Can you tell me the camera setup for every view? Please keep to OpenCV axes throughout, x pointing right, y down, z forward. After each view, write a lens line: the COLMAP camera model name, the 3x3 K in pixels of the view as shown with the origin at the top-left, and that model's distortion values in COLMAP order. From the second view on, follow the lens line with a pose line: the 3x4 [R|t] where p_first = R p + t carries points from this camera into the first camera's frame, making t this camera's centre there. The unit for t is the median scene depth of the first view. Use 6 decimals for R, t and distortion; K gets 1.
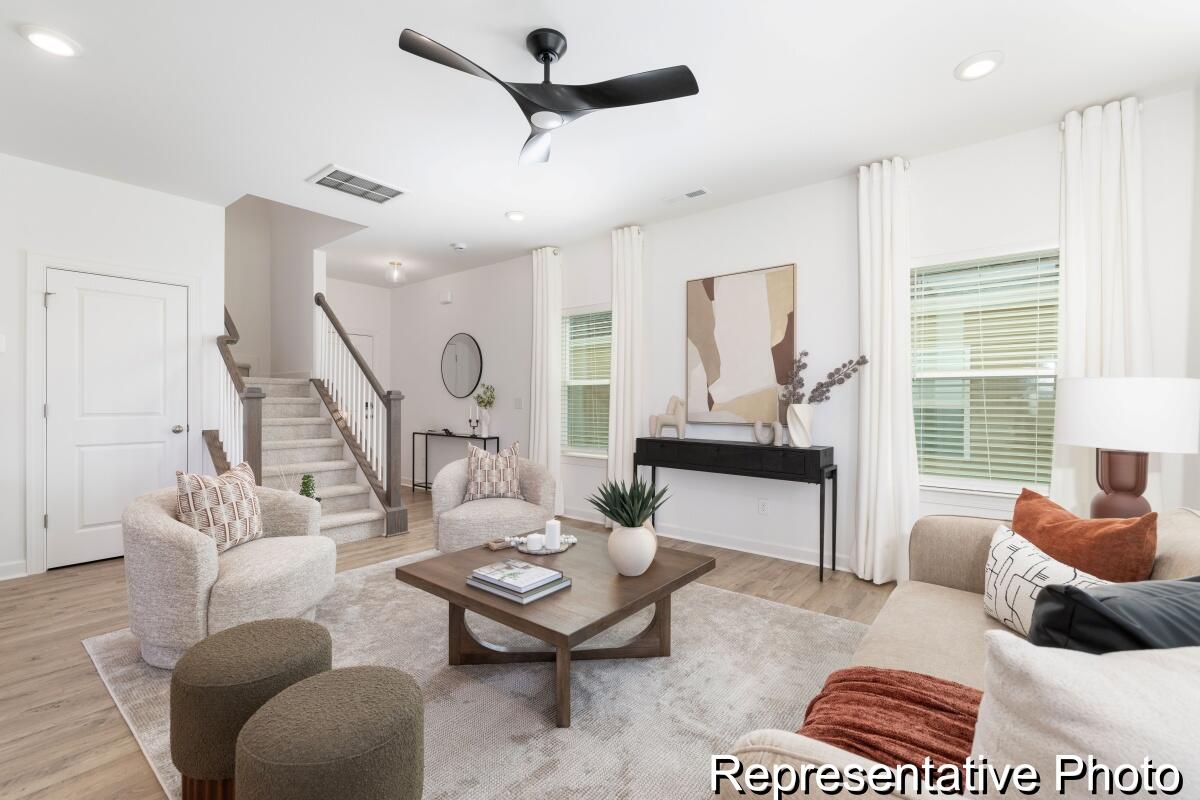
lens RADIAL K [[515.5, 0, 601.1], [0, 515.5, 398.7], [0, 0, 1]] dist [-0.001032, 0.000216]
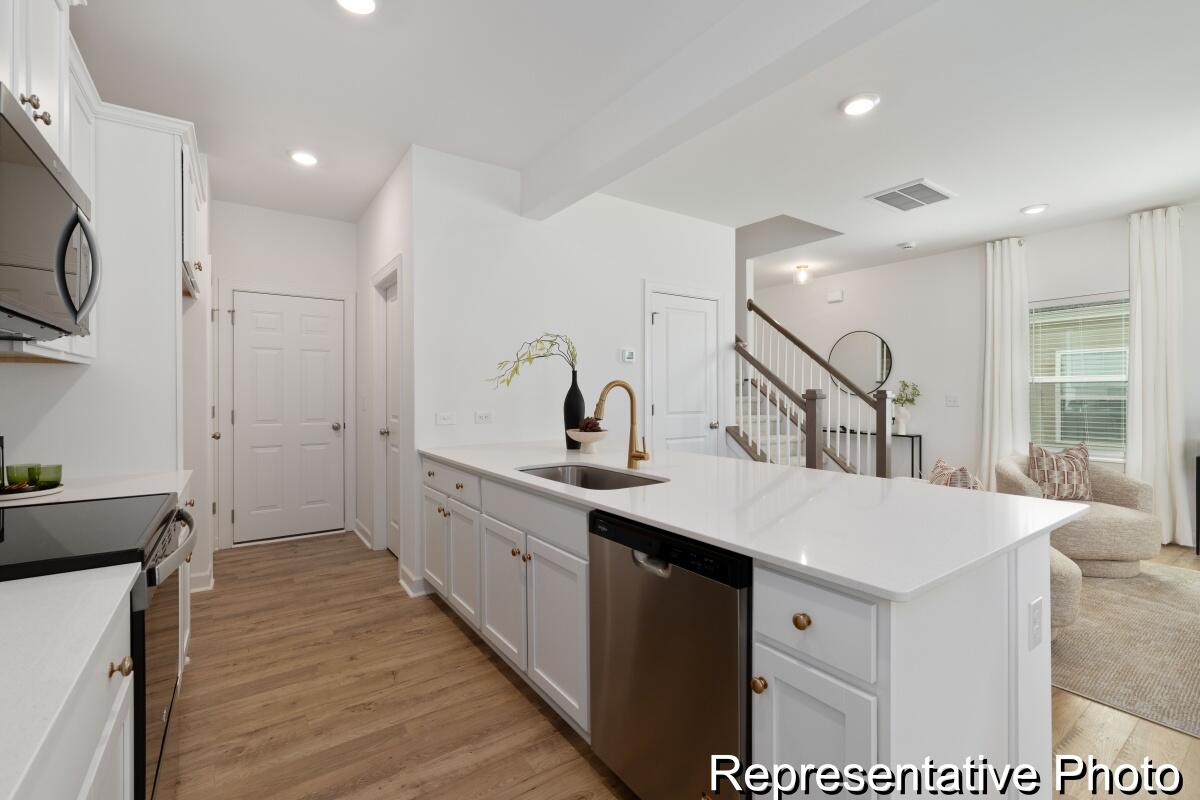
lens RADIAL K [[515.5, 0, 596.7], [0, 515.5, 393.1], [0, 0, 1]] dist [-0.001032, 0.000216]
pose [[0.959971, -0.004610, -0.280061, -0.748167], [0.005289, 0.999985, 0.001669, -0.015669], [0.280049, -0.003084, 0.959981, -0.177508]]
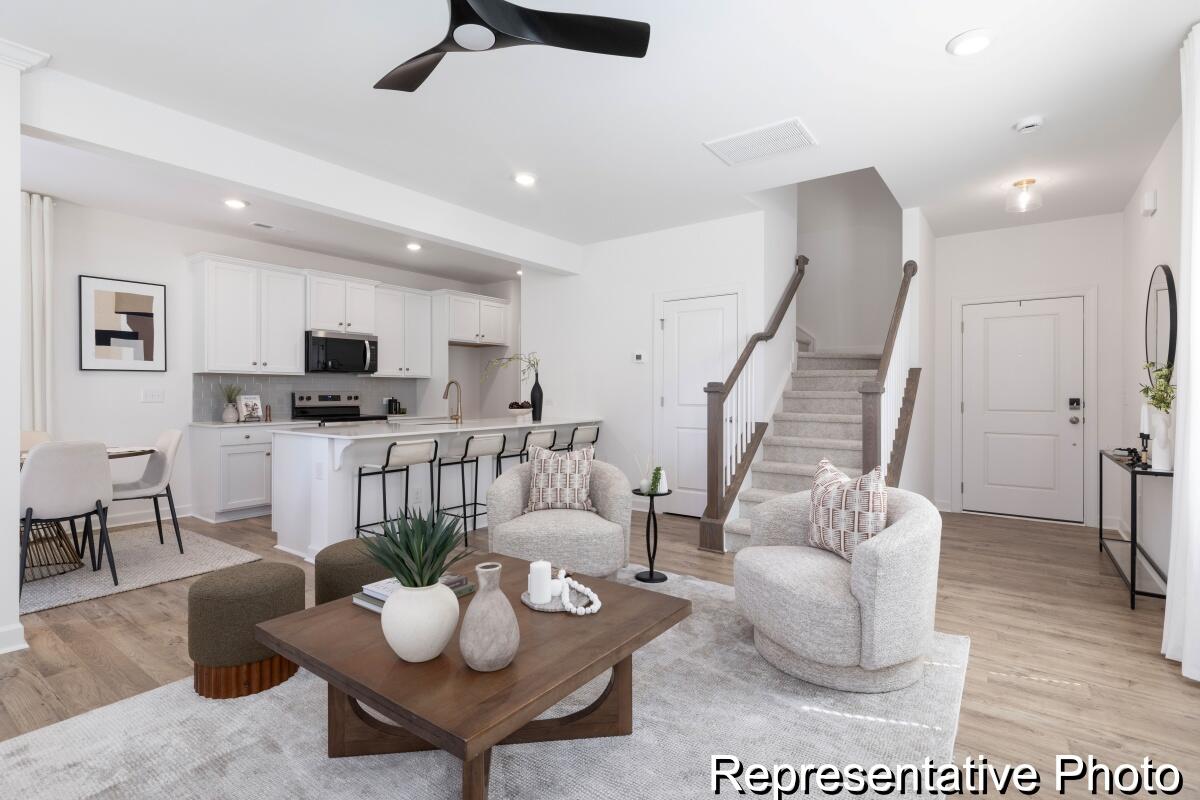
lens RADIAL K [[580.0, 0, 599.1], [0, 580.0, 400.3], [0, 0, 1]] dist [0.002612, -0.000009]
pose [[0.045460, 0.002733, -0.998962, 0.451222], [-0.001670, 0.999995, 0.002660, 0.014165], [0.998965, 0.001547, 0.045464, 0.645348]]
